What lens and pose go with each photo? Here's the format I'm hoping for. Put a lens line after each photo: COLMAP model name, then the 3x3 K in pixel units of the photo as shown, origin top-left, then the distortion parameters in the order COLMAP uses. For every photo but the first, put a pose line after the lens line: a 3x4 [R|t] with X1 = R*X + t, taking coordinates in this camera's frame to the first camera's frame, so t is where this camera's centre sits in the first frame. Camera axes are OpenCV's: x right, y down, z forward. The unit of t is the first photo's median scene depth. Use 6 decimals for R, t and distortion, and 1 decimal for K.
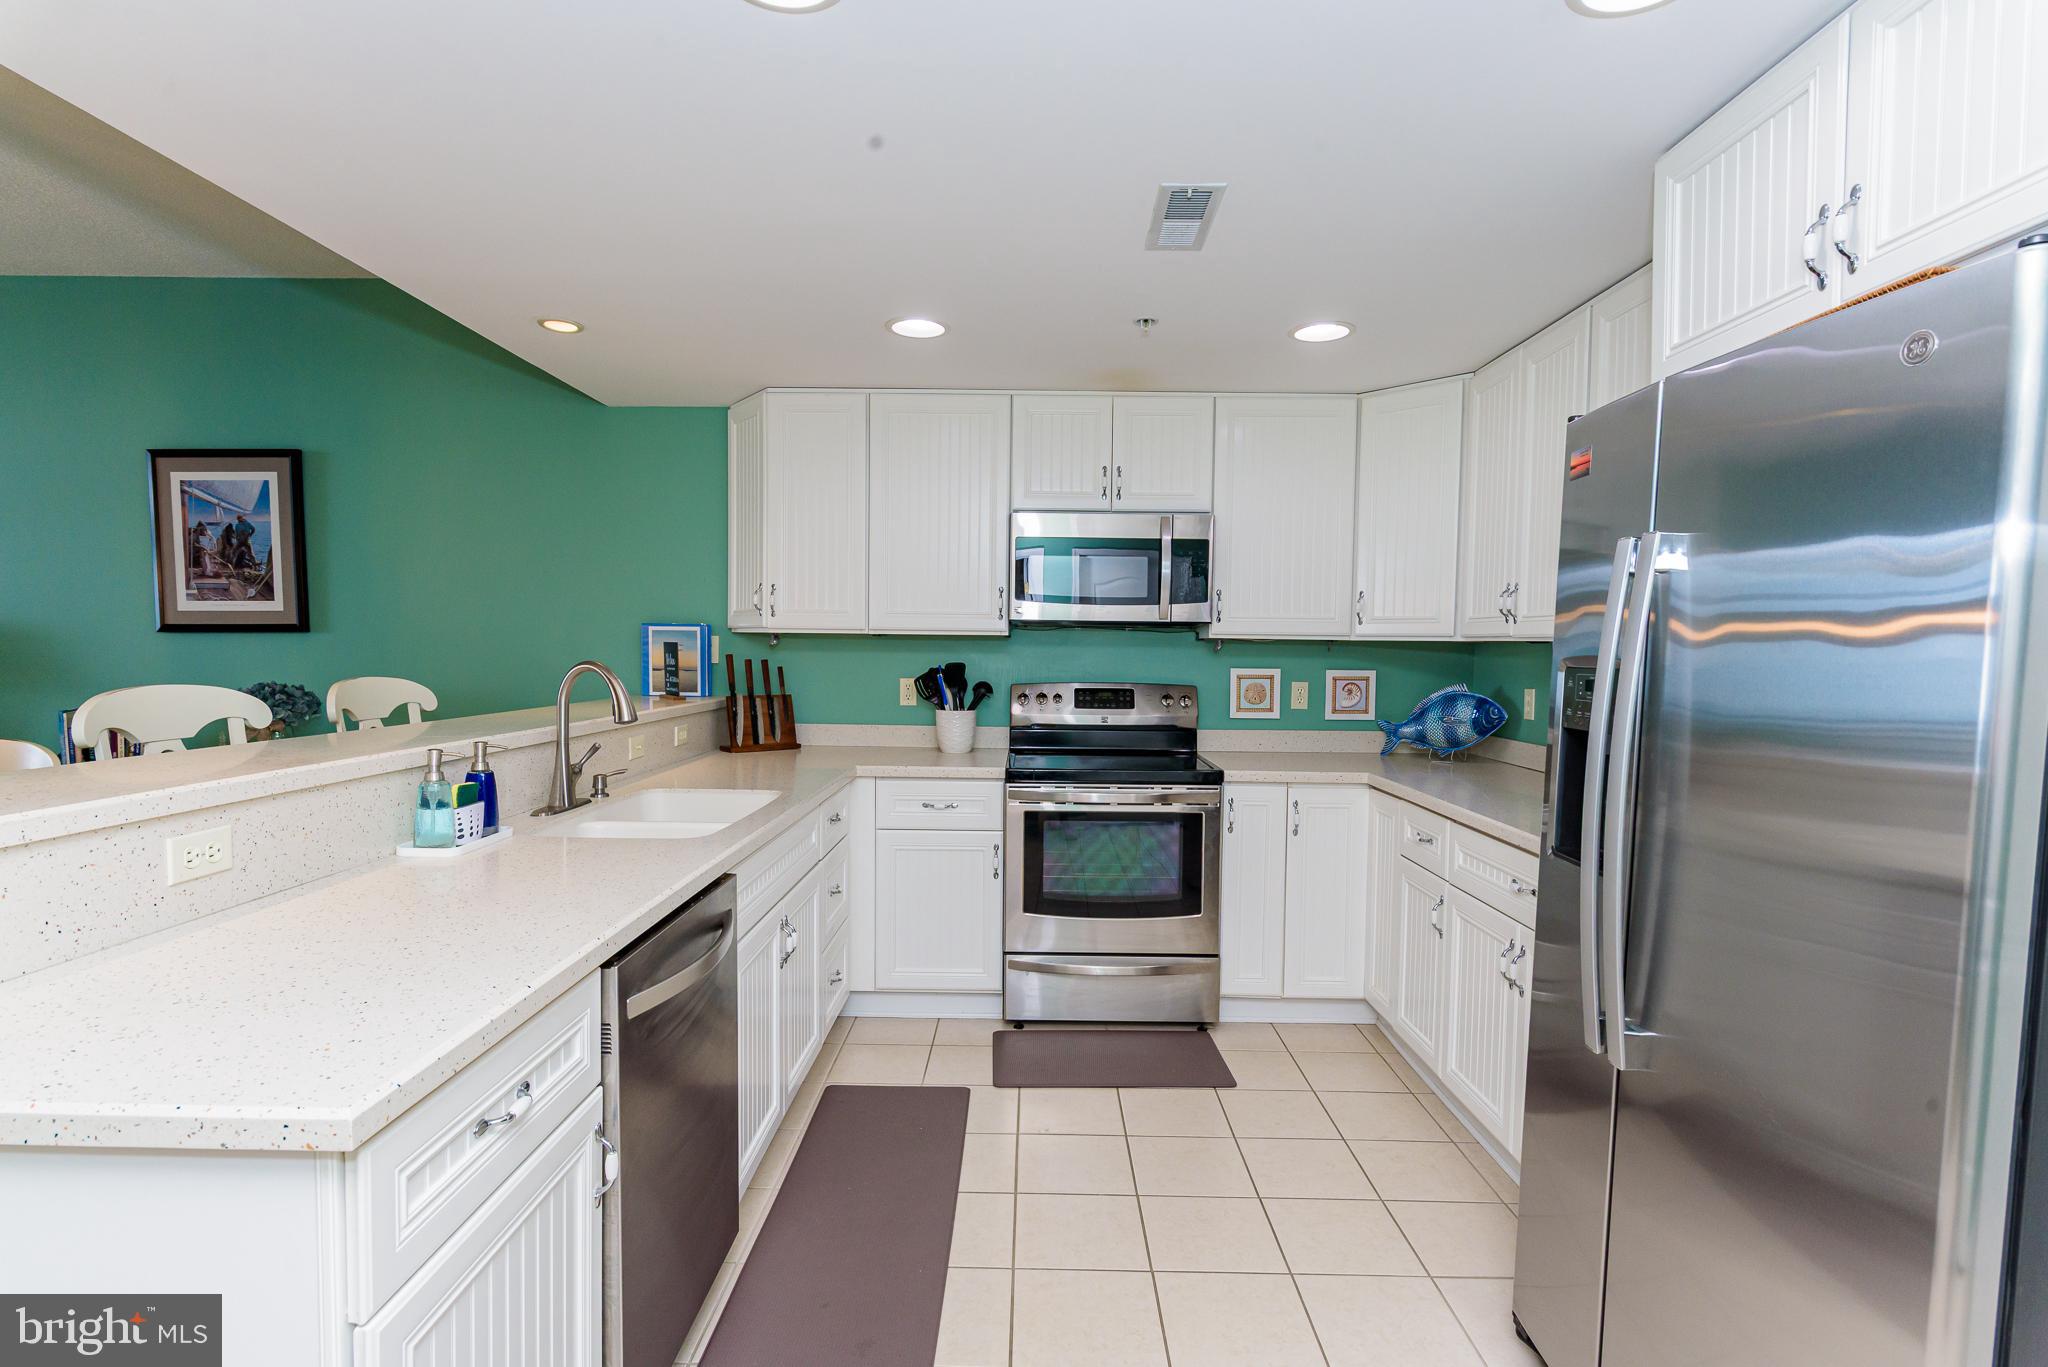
lens RADIAL K [[996.9, 0, 1023.4], [0, 996.9, 695.1], [0, 0, 1]] dist [0.001755, 0.000748]
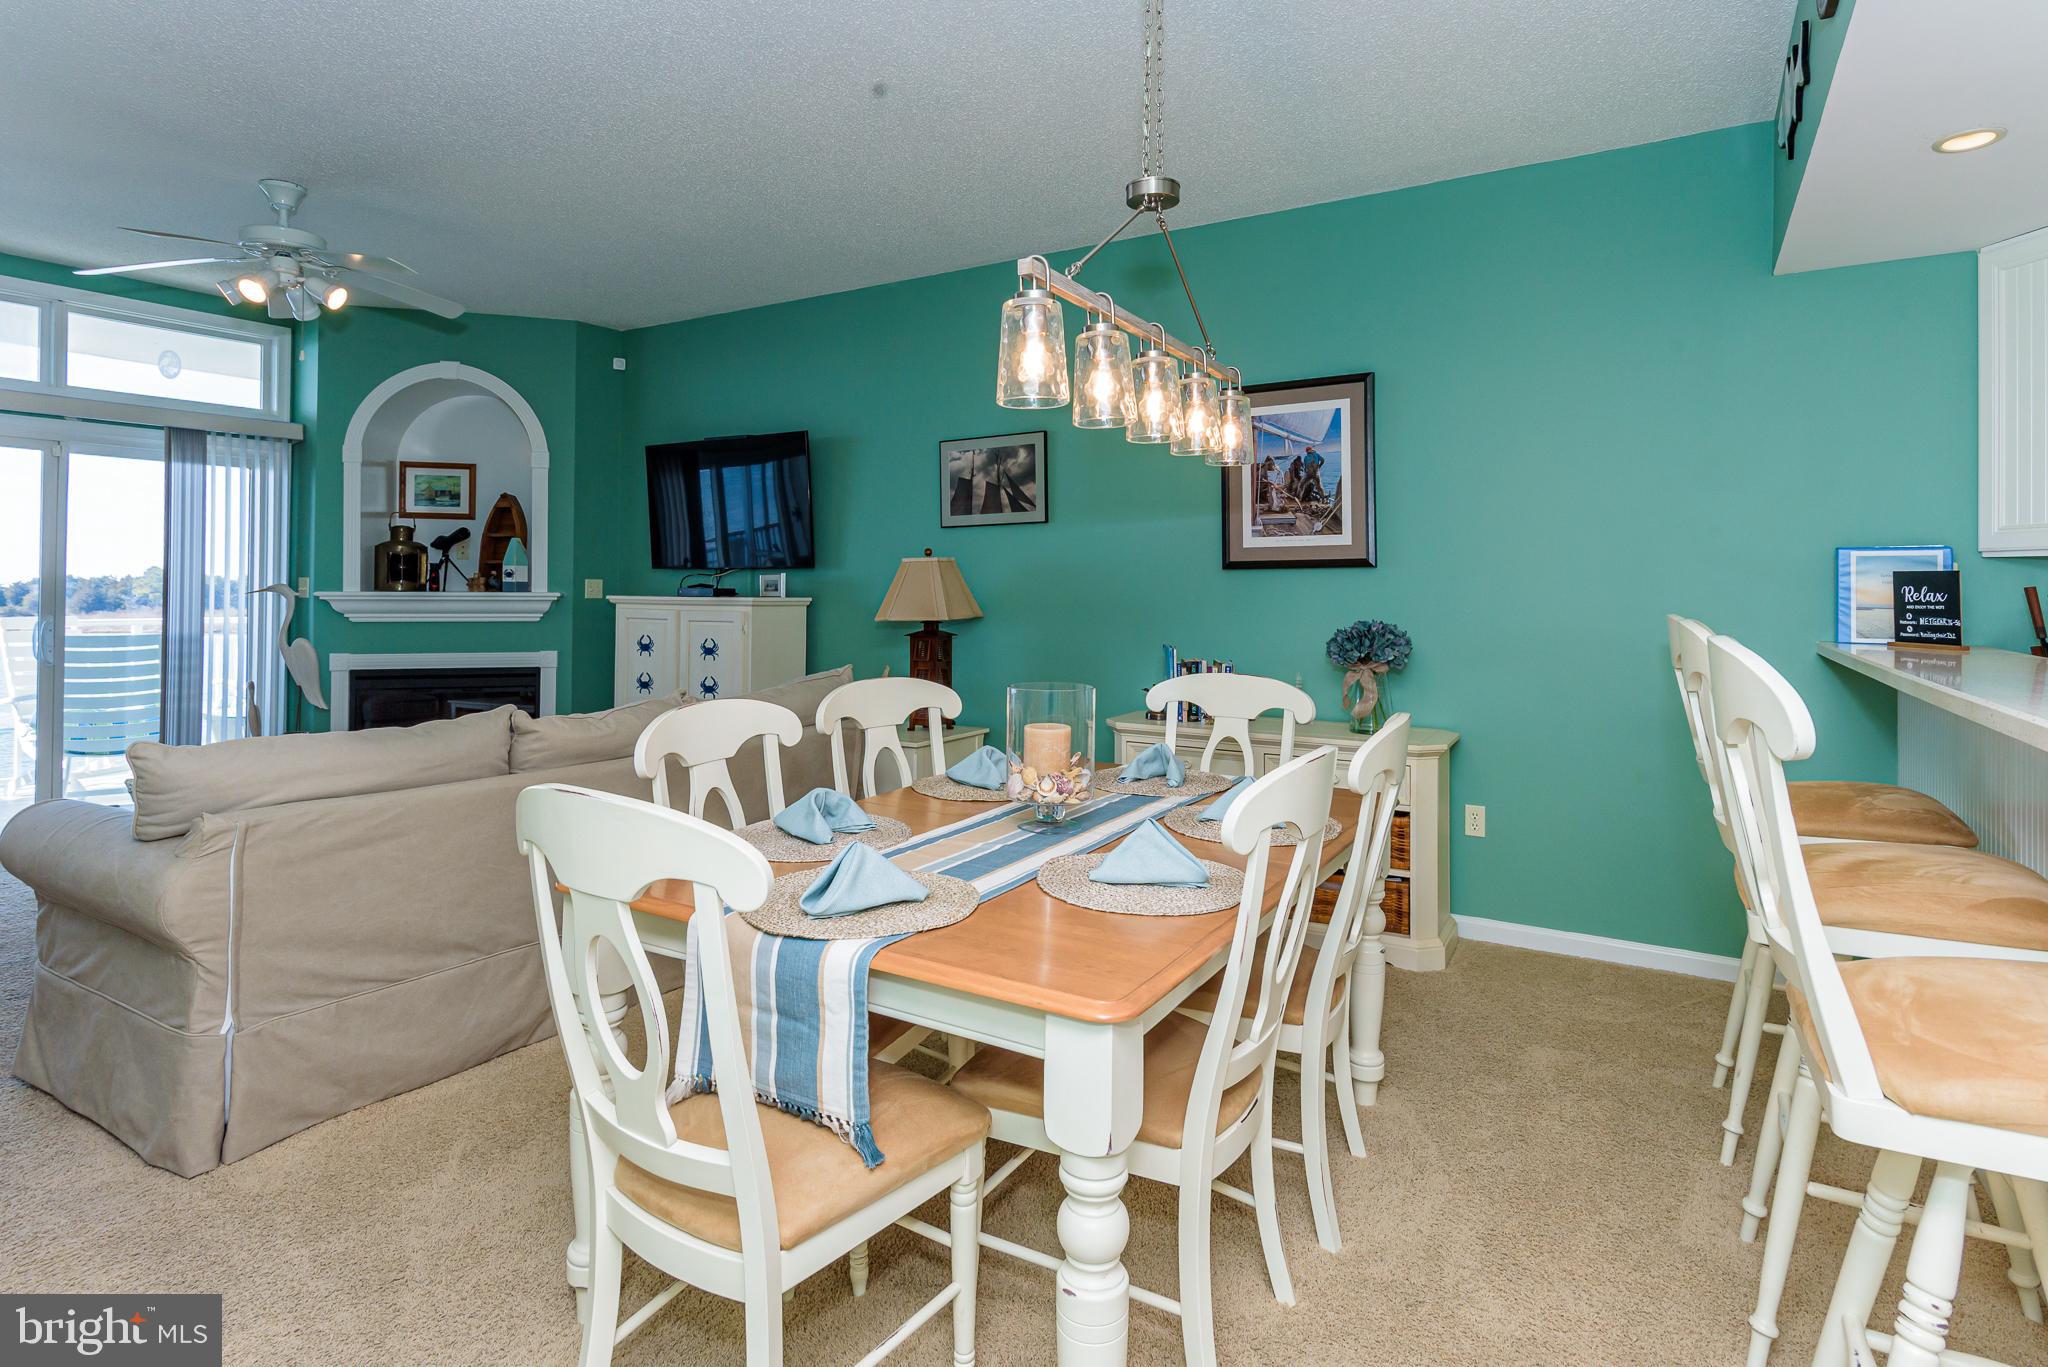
lens RADIAL K [[1061.1, 0, 1038.3], [0, 1061.1, 571.7], [0, 0, 1]] dist [0.002367, 0.000630]
pose [[0.863310, -0.014481, -0.504465, -0.500377], [-0.019458, 0.997890, -0.061944, 0.008332], [0.504298, 0.063293, 0.861207, -0.004810]]
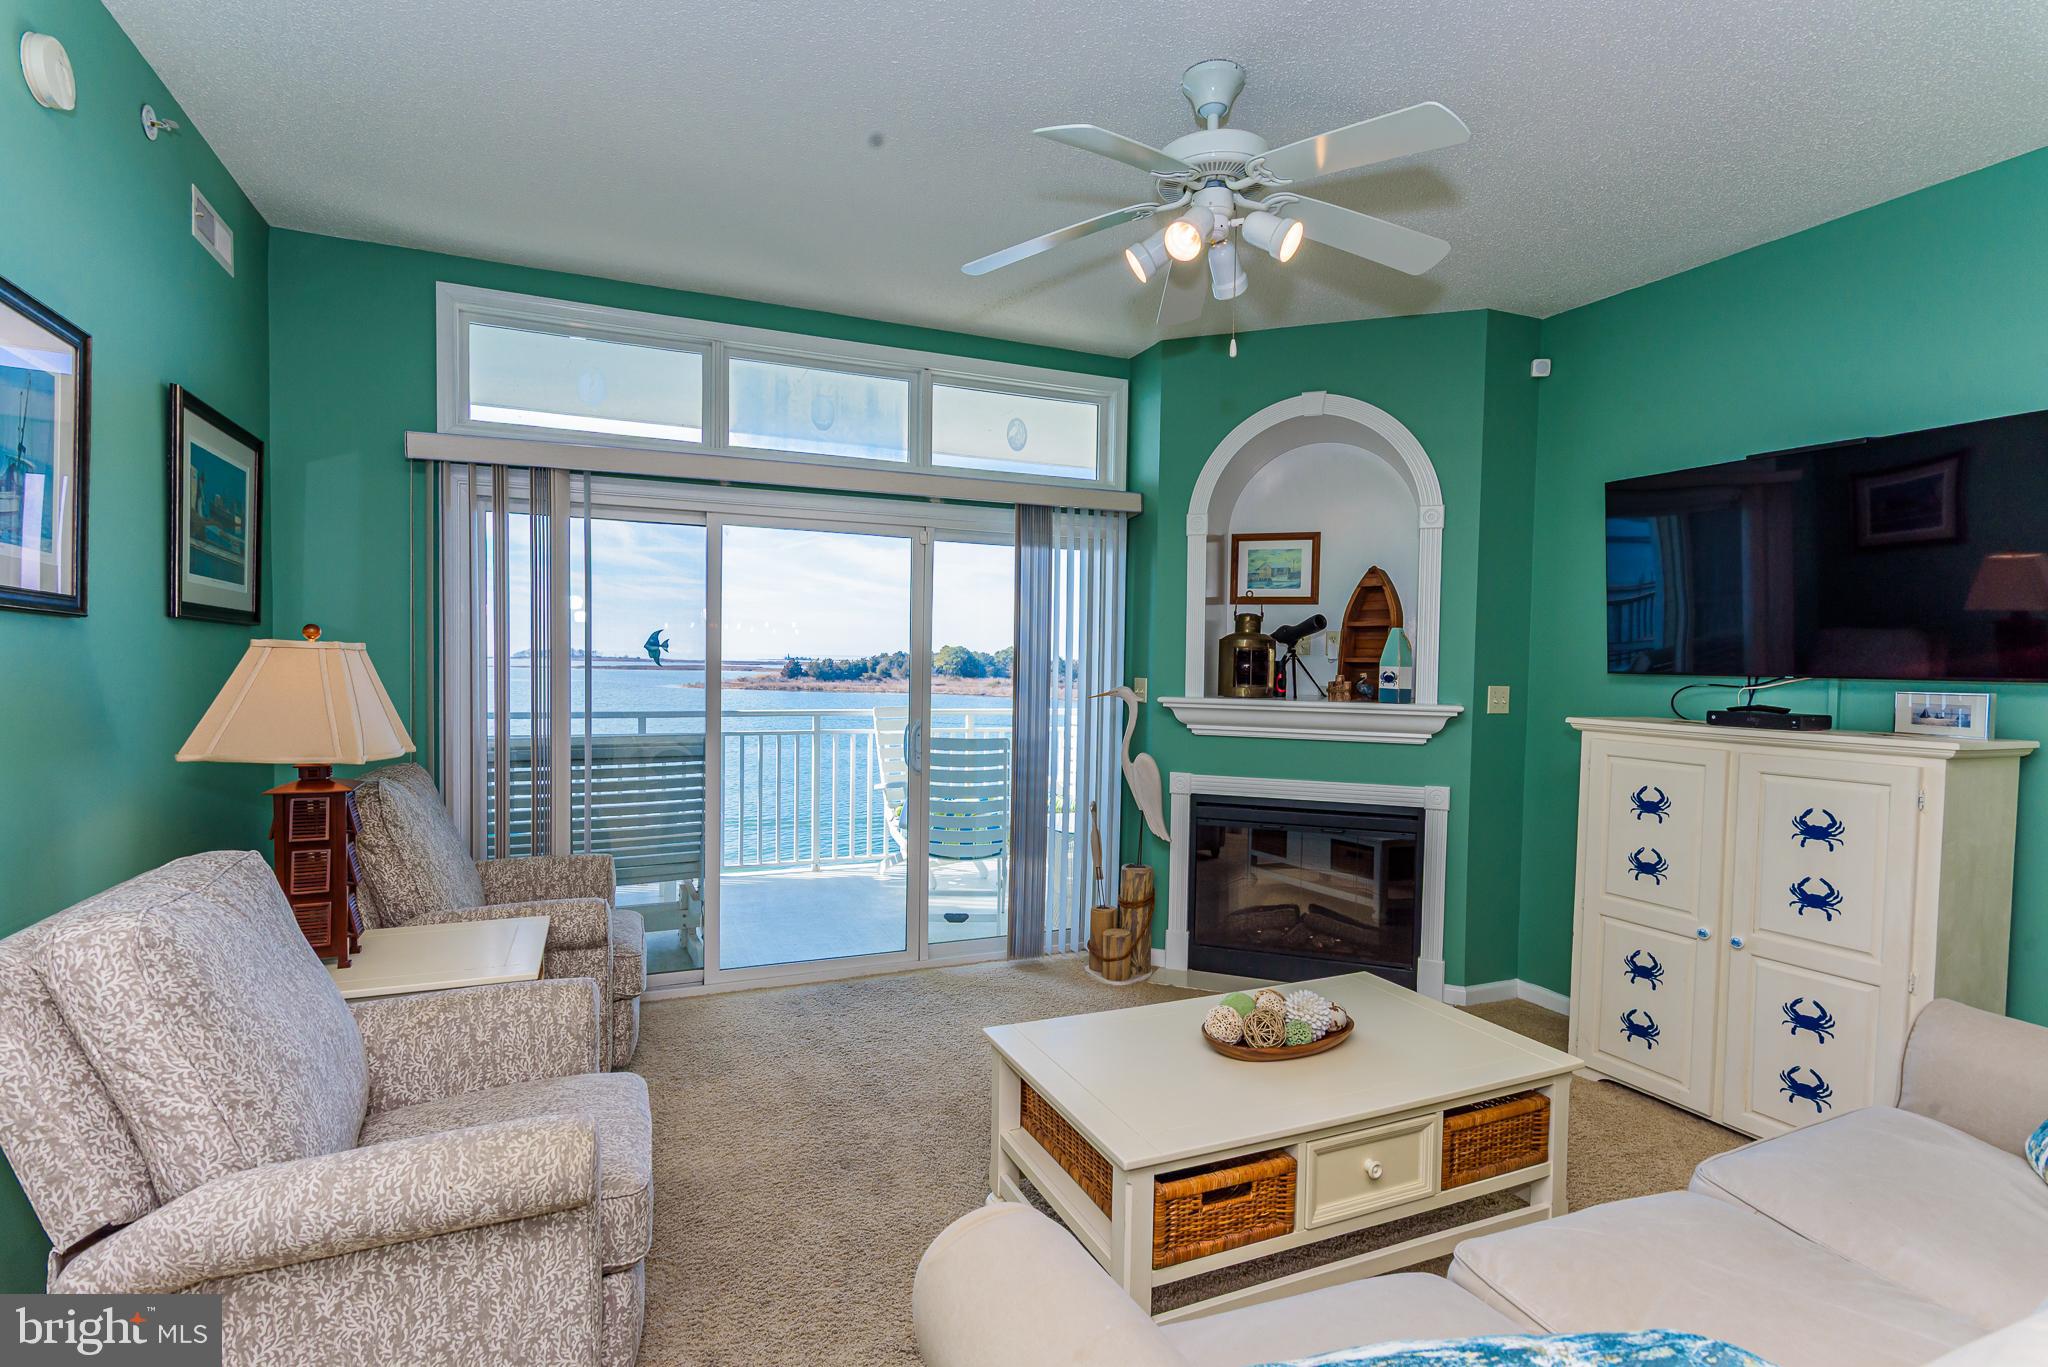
lens RADIAL K [[1001.0, 0, 1021.8], [0, 1001.0, 698.3], [0, 0, 1]] dist [0.003368, 0.000466]
pose [[0.411402, 0.031551, -0.910908, -1.110560], [-0.055698, 0.998403, 0.009426, -0.033959], [0.909751, 0.046858, 0.412502, 0.144792]]
